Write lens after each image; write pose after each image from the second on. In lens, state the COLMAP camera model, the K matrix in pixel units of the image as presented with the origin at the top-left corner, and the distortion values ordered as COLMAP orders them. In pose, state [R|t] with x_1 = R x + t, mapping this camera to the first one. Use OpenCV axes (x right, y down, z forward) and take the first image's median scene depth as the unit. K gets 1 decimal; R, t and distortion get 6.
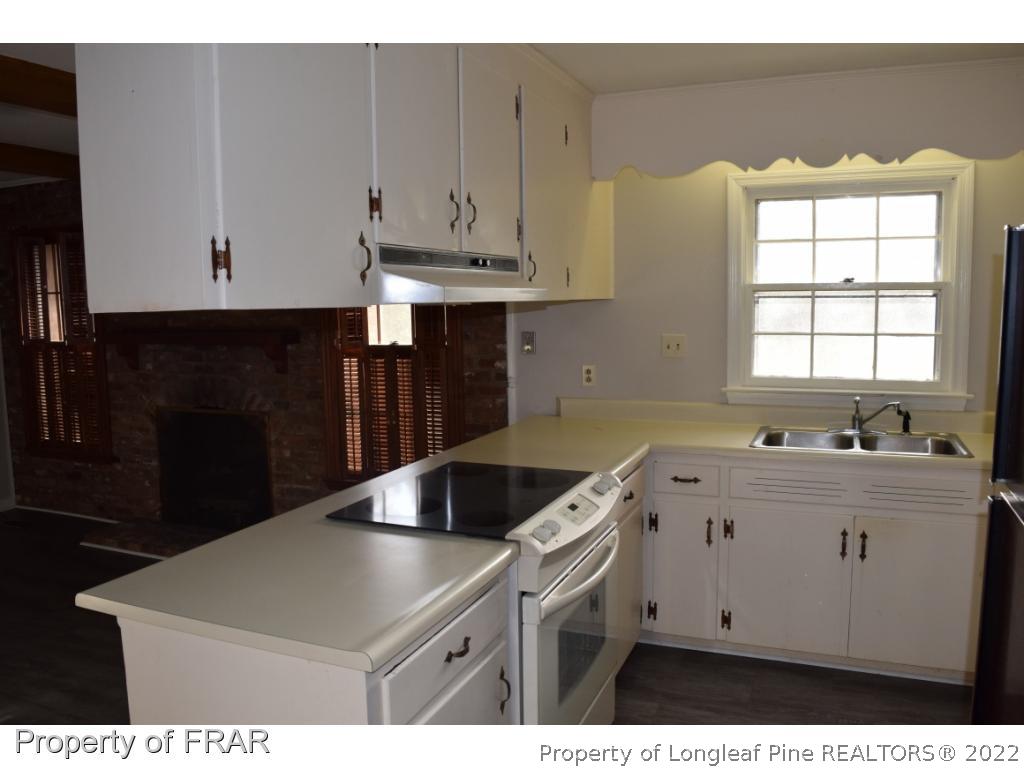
lens RADIAL K [[808.8, 0, 529.1], [0, 808.8, 385.8], [0, 0, 1]] dist [-0.082866, 0.009366]
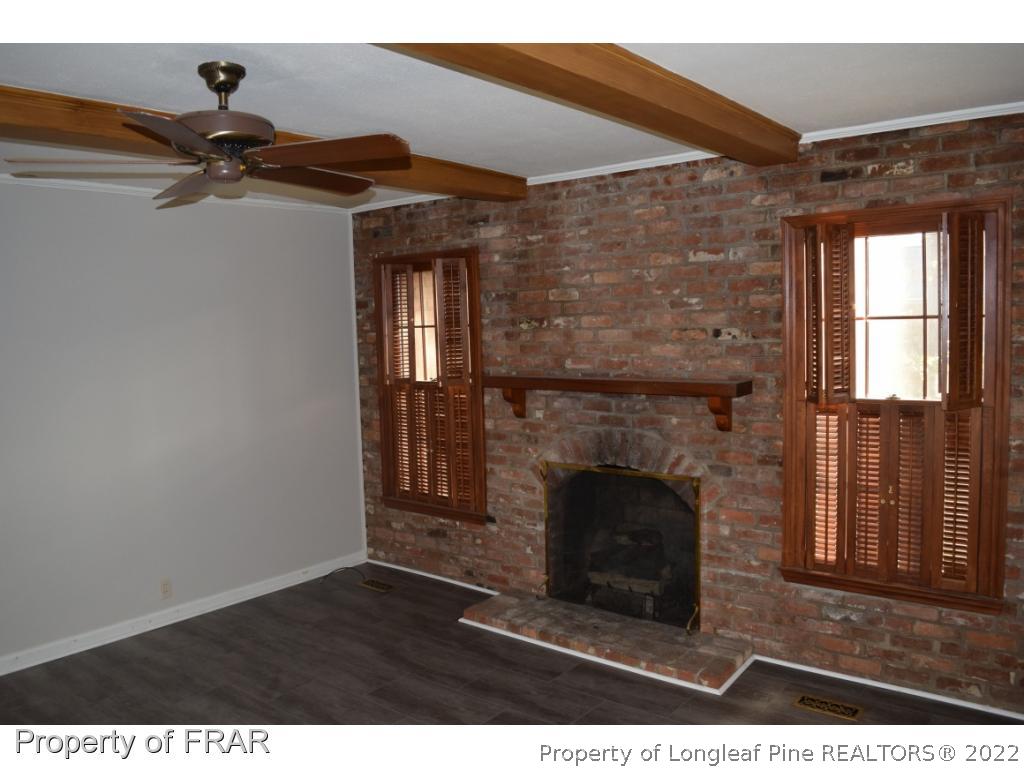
lens RADIAL K [[808.8, 0, 529.1], [0, 808.8, 385.8], [0, 0, 1]] dist [-0.082866, 0.009366]
pose [[0.961837, 0.009880, -0.273443, -0.283500], [-0.016197, 0.999651, -0.020855, -0.041250], [0.273142, 0.024488, 0.961662, 0.185716]]
